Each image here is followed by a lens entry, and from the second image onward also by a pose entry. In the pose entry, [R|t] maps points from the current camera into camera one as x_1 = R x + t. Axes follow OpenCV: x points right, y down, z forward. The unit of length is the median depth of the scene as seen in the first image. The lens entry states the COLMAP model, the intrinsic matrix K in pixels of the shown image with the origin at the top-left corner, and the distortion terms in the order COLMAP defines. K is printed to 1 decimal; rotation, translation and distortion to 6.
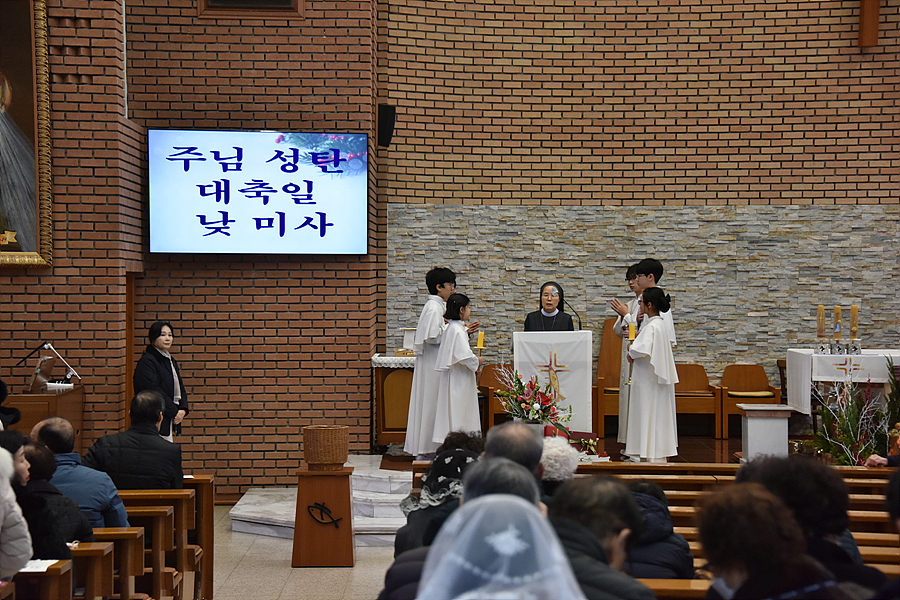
lens RADIAL K [[2075.8, 0, 449.5], [0, 2075.8, 306.2], [0, 0, 1]] dist [0.778400, 0.000000]
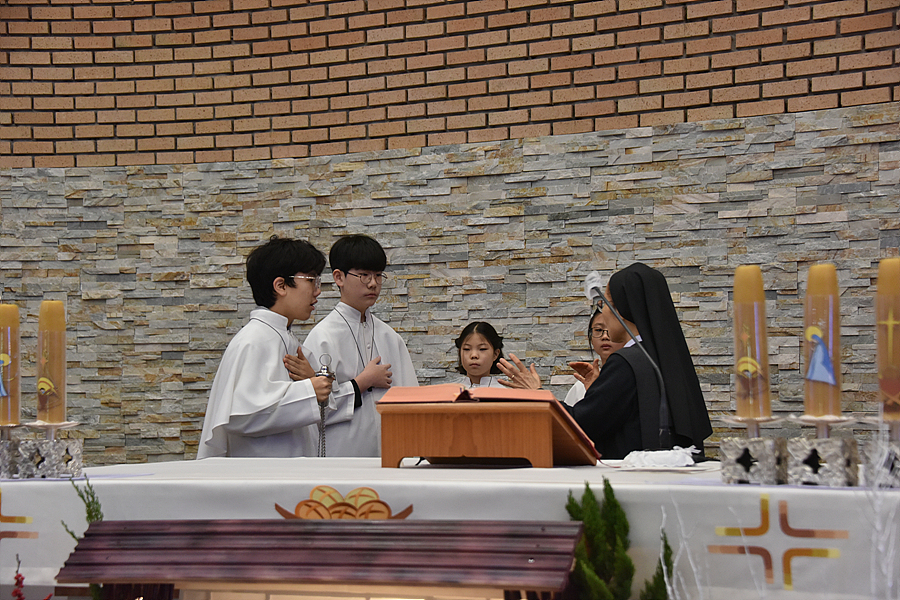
lens RADIAL K [[1602.5, 0, 448.5], [0, 1602.5, 309.6], [0, 0, 1]] dist [0.438093, 0.000000]
pose [[0.898803, -0.036977, -0.436789, 0.270471], [0.005050, 0.997243, -0.074030, 0.013943], [0.438323, 0.064332, 0.896512, 0.687469]]
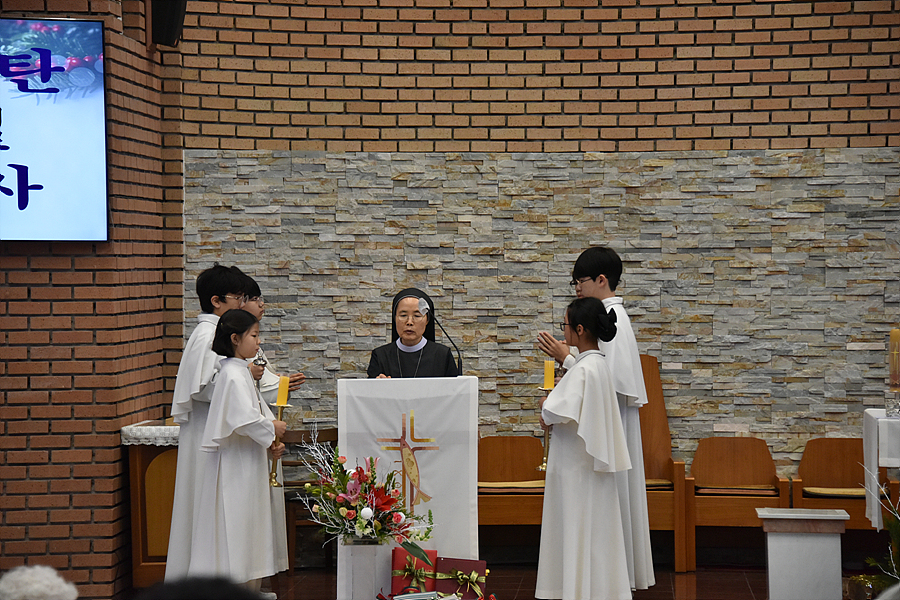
lens RADIAL K [[3742.4, 0, 442.4], [0, 3742.4, 312.0], [0, 0, 1]] dist [2.004172, 0.000000]
pose [[0.997957, -0.005293, -0.063665, 0.099889], [0.004886, 0.999967, -0.006539, 0.000820], [0.063697, 0.006215, 0.997950, -0.003236]]
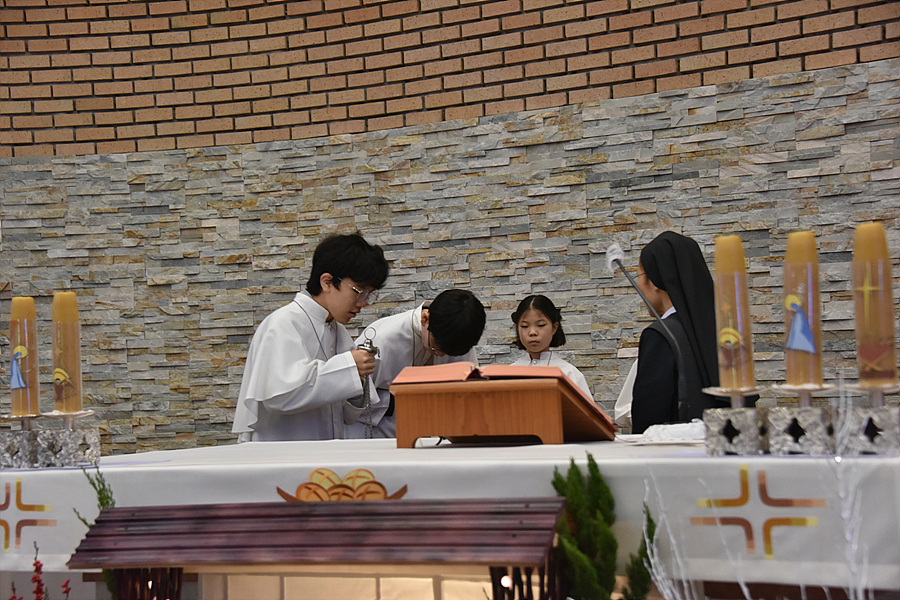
lens RADIAL K [[1685.1, 0, 442.4], [0, 1685.1, 308.0], [0, 0, 1]] dist [0.486142, 0.000000]
pose [[0.860776, -0.058896, -0.505565, 0.285485], [0.033203, 0.997664, -0.059693, 0.013990], [0.507900, 0.034596, 0.860721, 0.686347]]
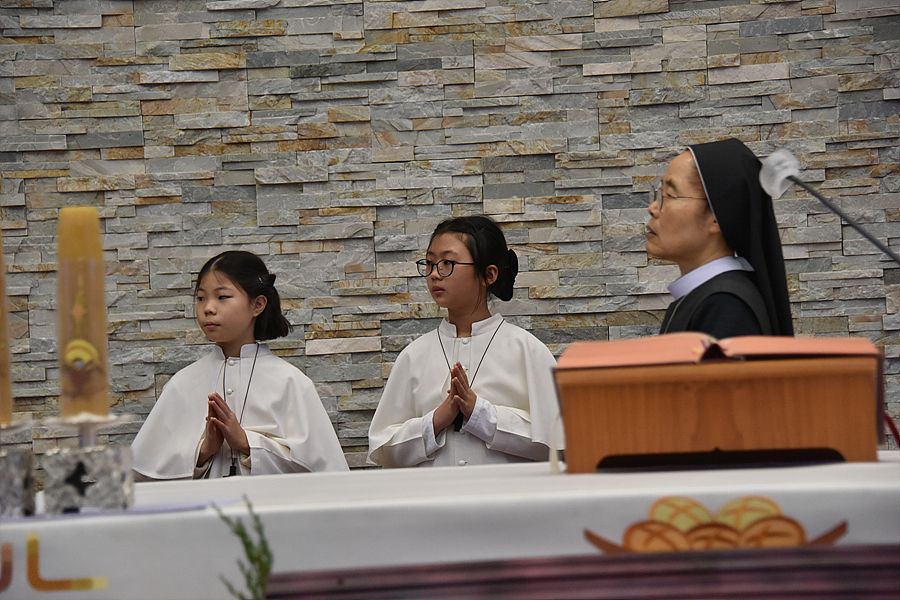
lens RADIAL K [[2781.5, 0, 442.3], [0, 2781.5, 316.2], [0, 0, 1]] dist [1.194905, 0.000000]
pose [[0.993480, -0.053213, -0.100824, 0.194129], [0.049445, 0.997995, -0.039516, 0.014526], [0.102725, 0.034273, 0.994119, 0.654464]]
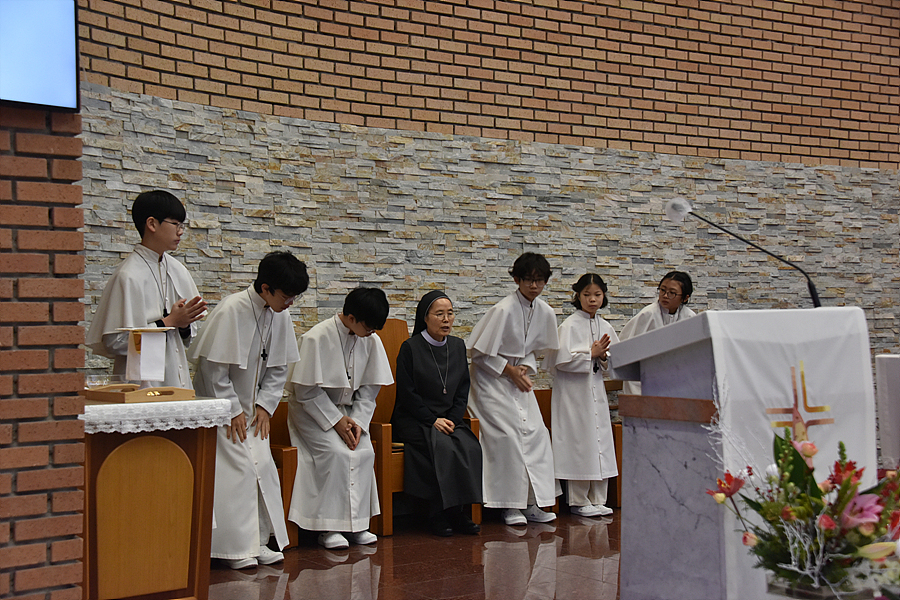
lens RADIAL K [[1264.9, 0, 449.3], [0, 1264.9, 305.4], [0, 0, 1]] dist [0.234942, 0.000000]
pose [[0.836265, -0.001073, 0.548325, -0.093059], [0.022538, 0.999220, -0.032417, 0.013941], [-0.547862, 0.039467, 0.835637, 0.692703]]
